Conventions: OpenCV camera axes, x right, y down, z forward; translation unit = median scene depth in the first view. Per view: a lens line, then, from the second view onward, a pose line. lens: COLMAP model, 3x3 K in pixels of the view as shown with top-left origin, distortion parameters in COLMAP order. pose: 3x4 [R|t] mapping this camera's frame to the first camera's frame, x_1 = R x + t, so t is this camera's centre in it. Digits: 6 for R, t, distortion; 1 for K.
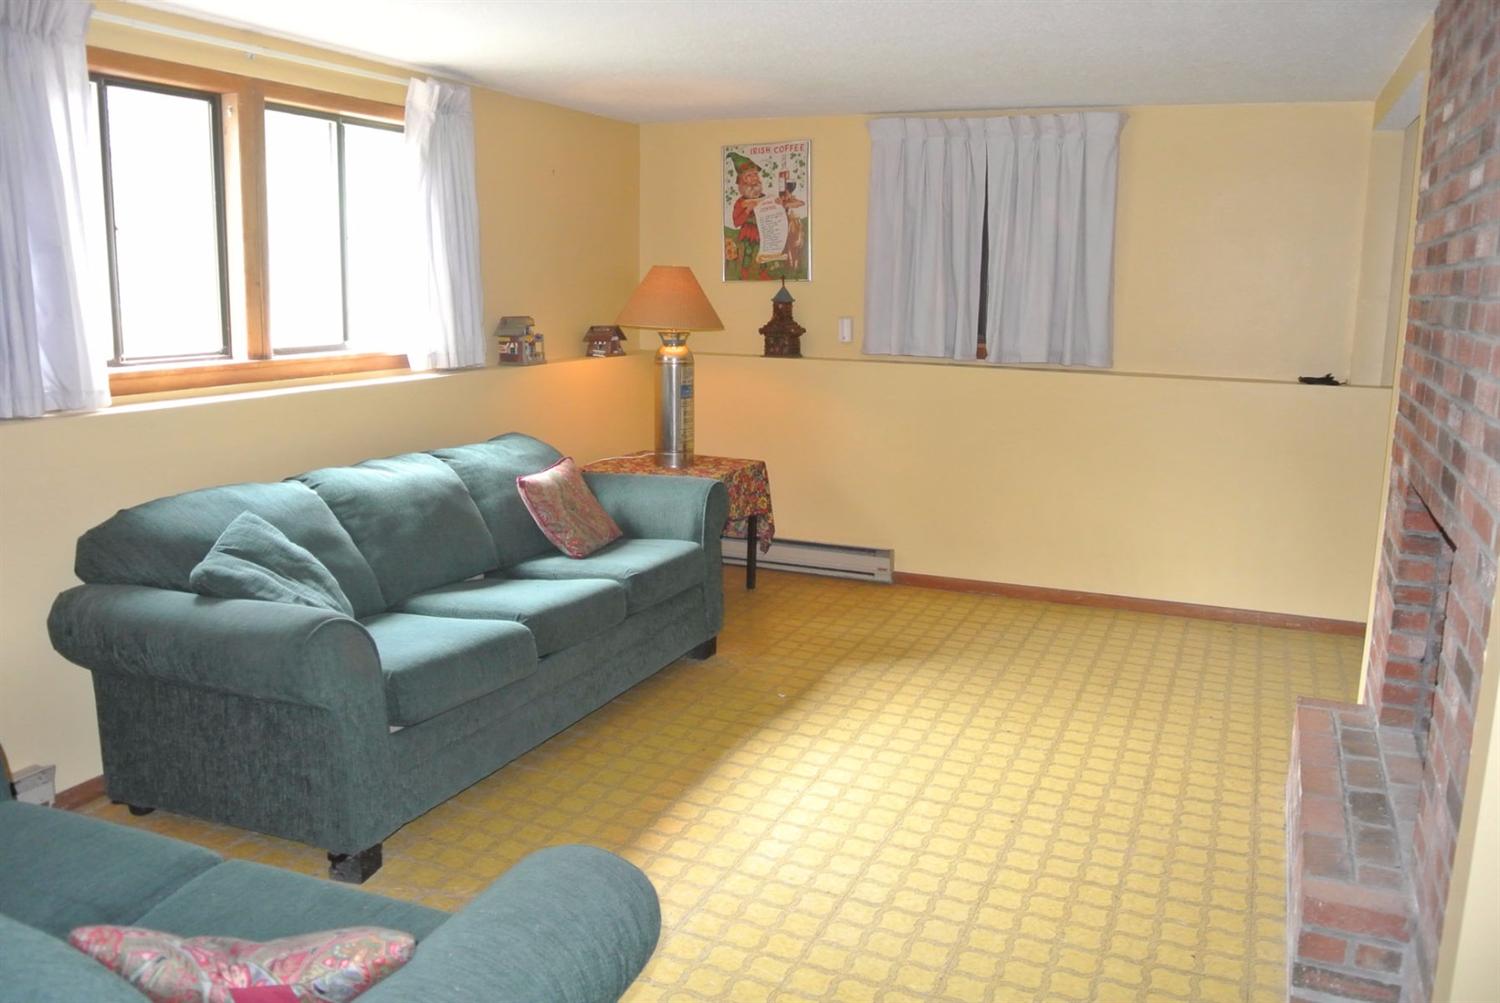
lens RADIAL K [[1167.3, 0, 751.2], [0, 1167.3, 485.8], [0, 0, 1]] dist [-0.098788, 0.059104]
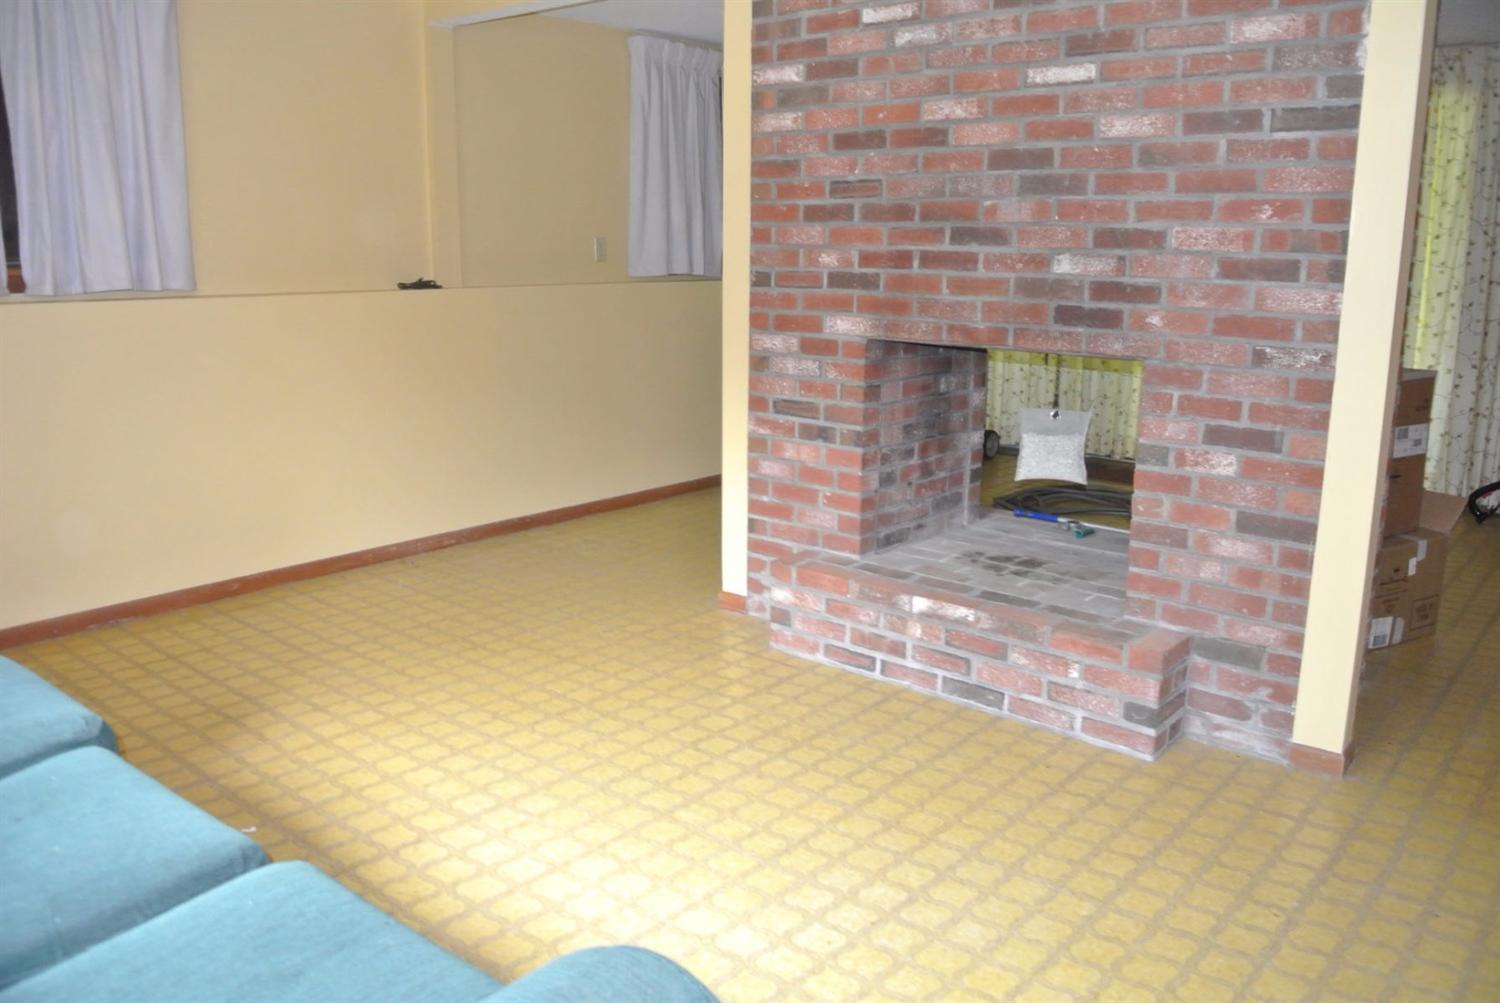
lens RADIAL K [[1167.3, 0, 751.2], [0, 1167.3, 485.8], [0, 0, 1]] dist [-0.098788, 0.059104]
pose [[0.293133, -0.208731, 0.933008, -0.442512], [0.163625, 0.972432, 0.166143, -0.056586], [-0.941966, 0.103962, 0.319205, 0.566321]]
